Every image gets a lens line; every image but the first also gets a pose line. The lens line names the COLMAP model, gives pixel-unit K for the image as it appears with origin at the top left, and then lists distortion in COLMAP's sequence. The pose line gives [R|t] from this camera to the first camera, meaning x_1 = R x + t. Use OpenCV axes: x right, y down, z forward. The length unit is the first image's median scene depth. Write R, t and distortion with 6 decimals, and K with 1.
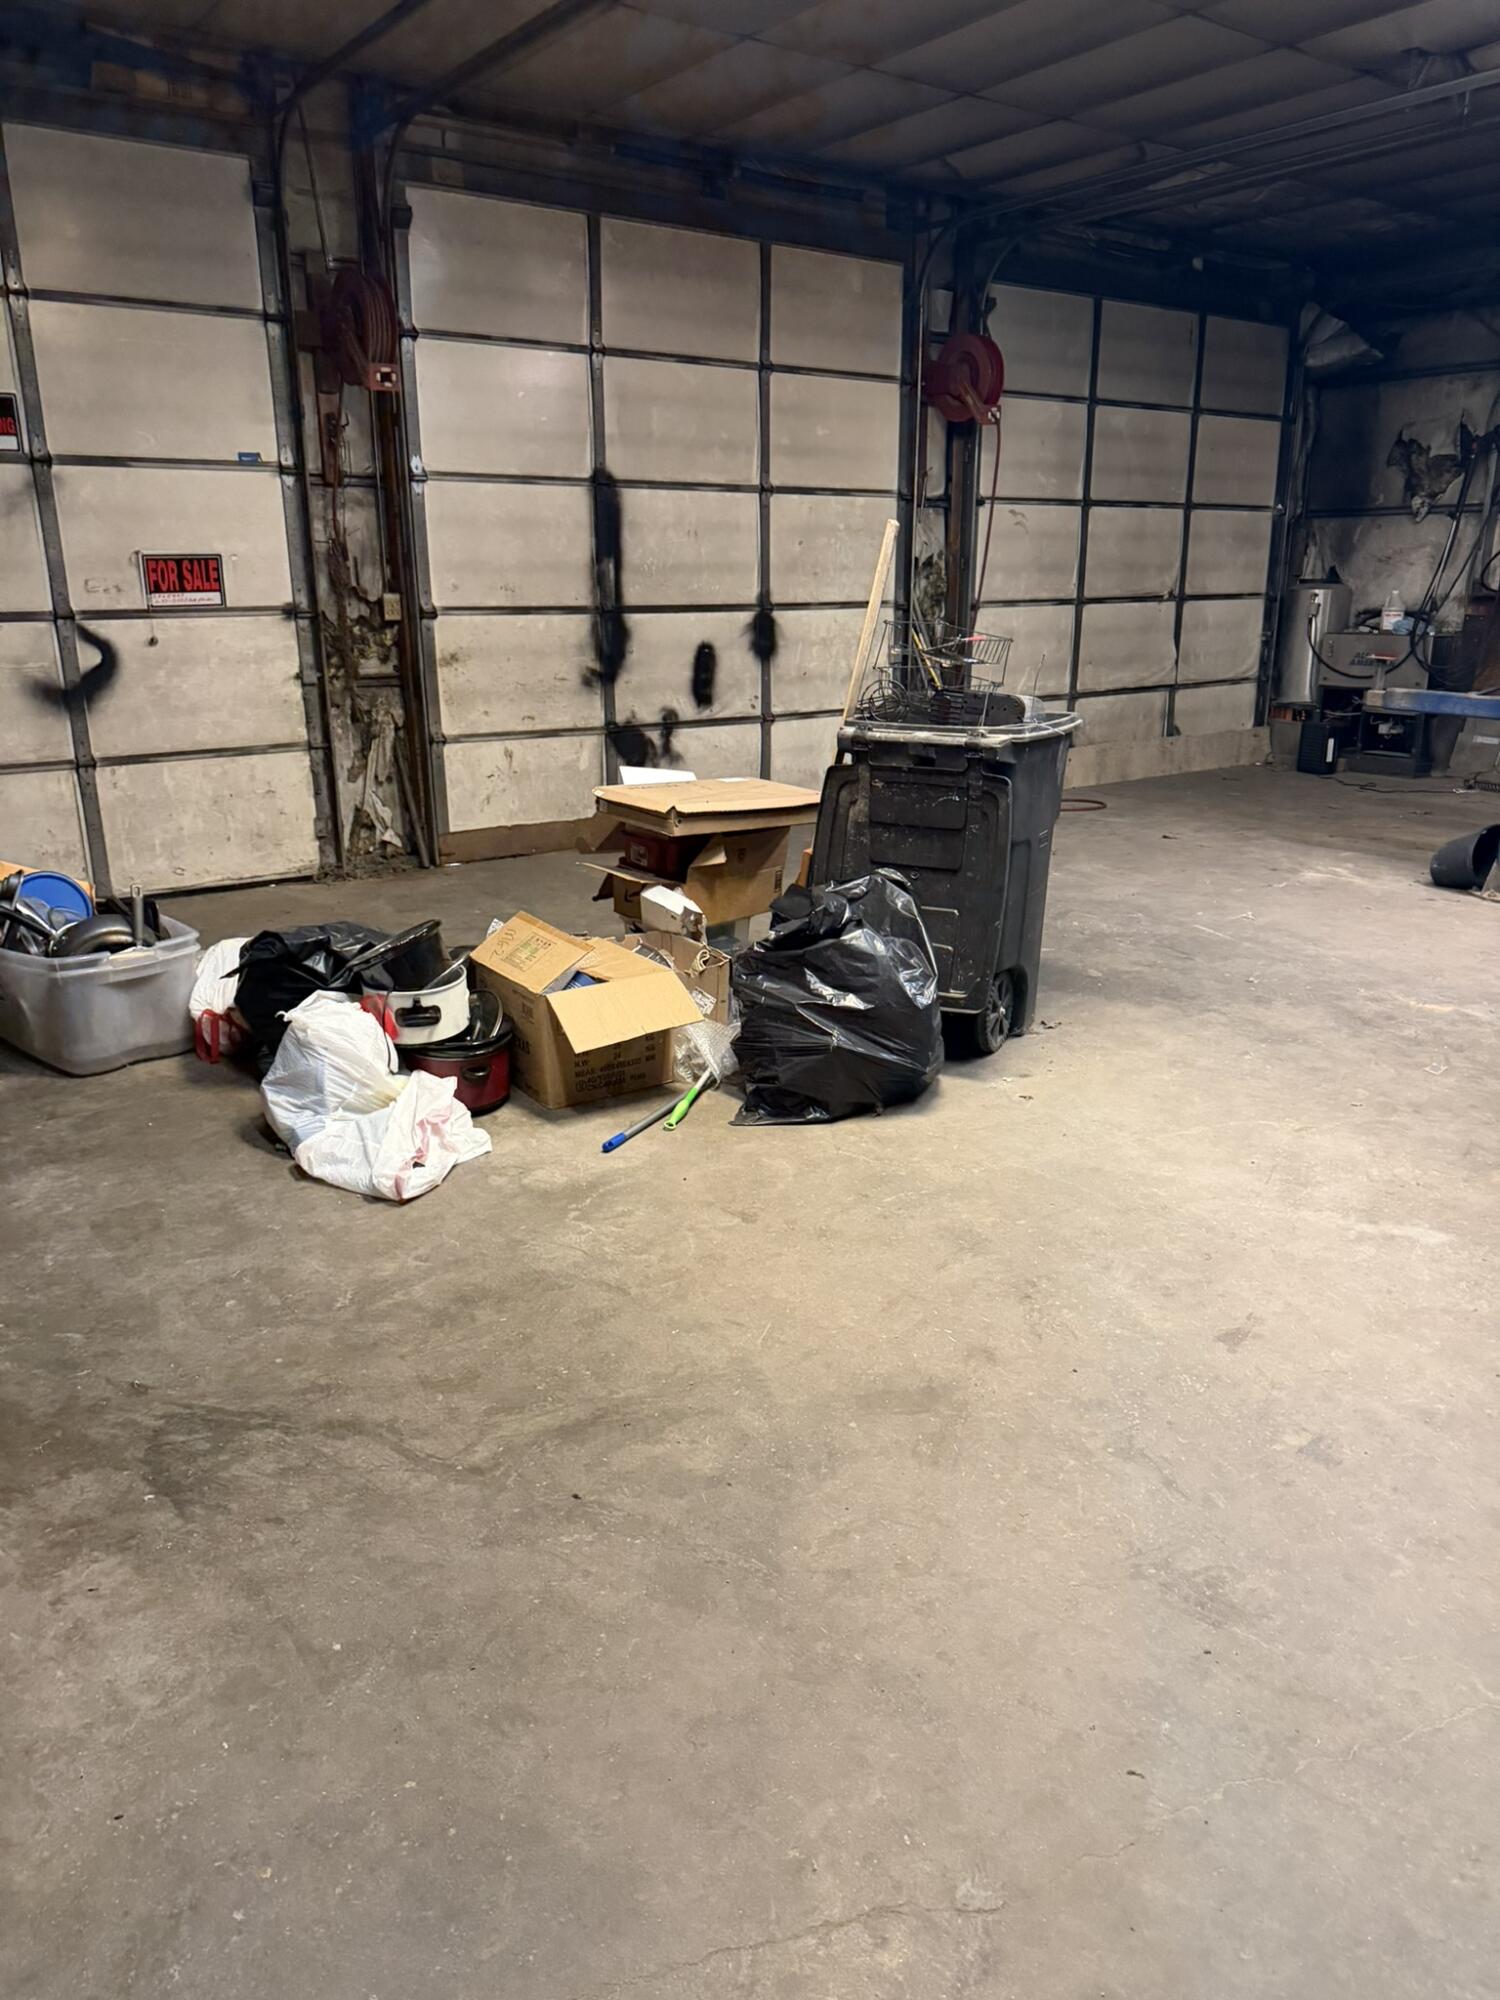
lens RADIAL K [[1339.2, 0, 755.5], [0, 1339.2, 996.0], [0, 0, 1]] dist [0.004921, -0.000671]
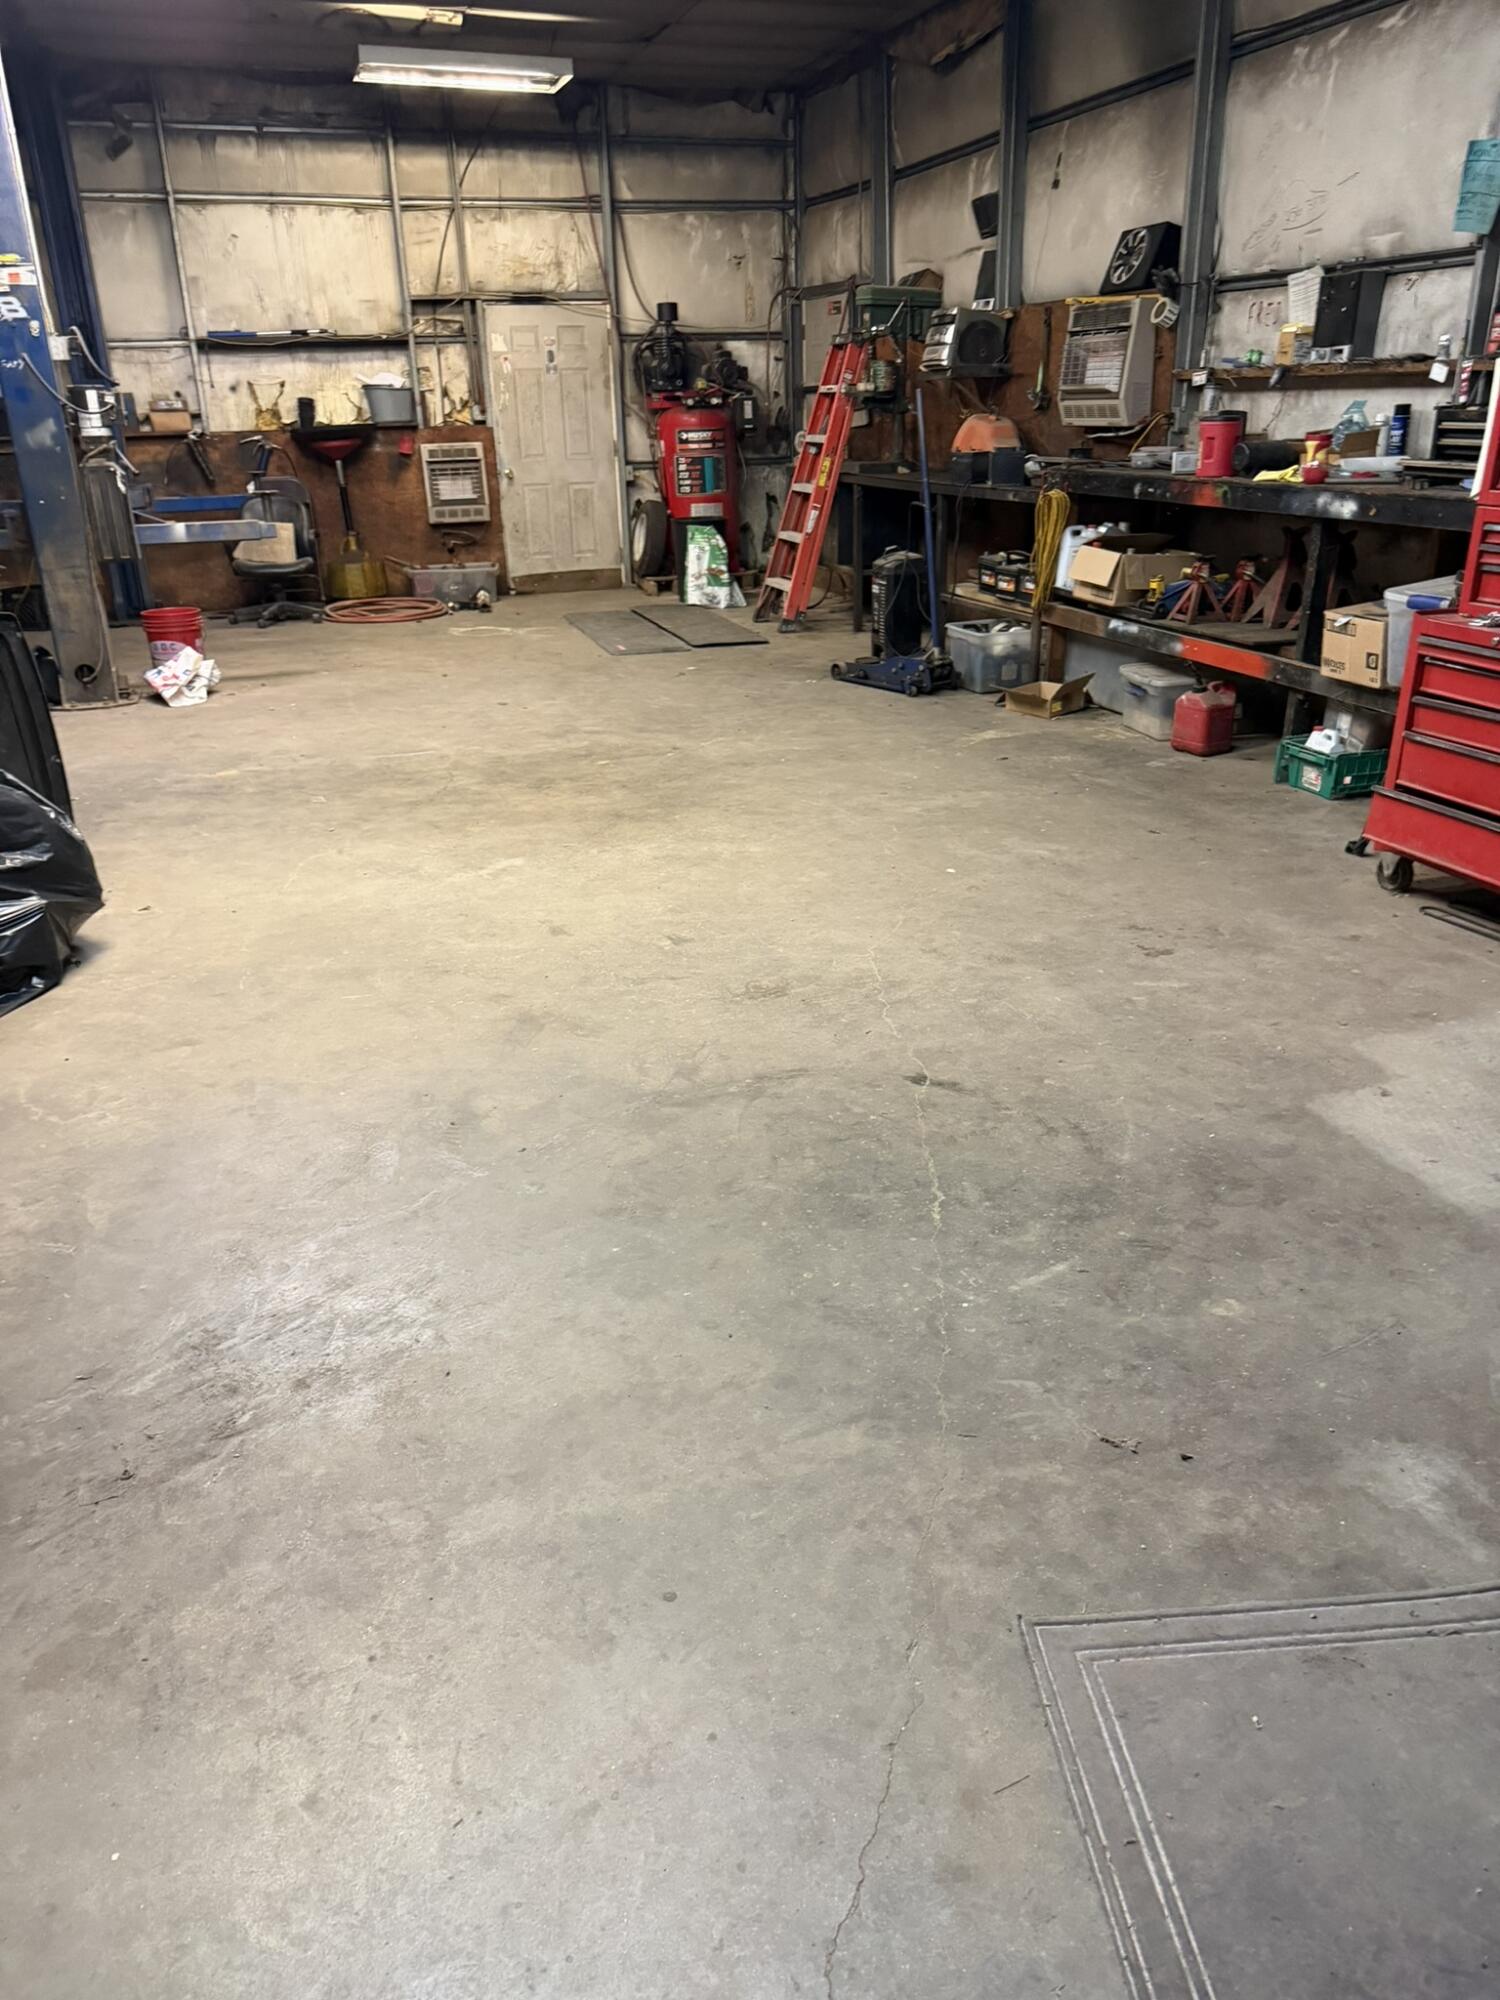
lens RADIAL K [[1339.2, 0, 762.3], [0, 1339.2, 1005.0], [0, 0, 1]] dist [0.004921, -0.000671]
pose [[0.300260, -0.383959, 0.873167, -0.703813], [0.280743, 0.910432, 0.303805, -0.046767], [-0.911607, 0.153915, 0.381160, 0.181274]]
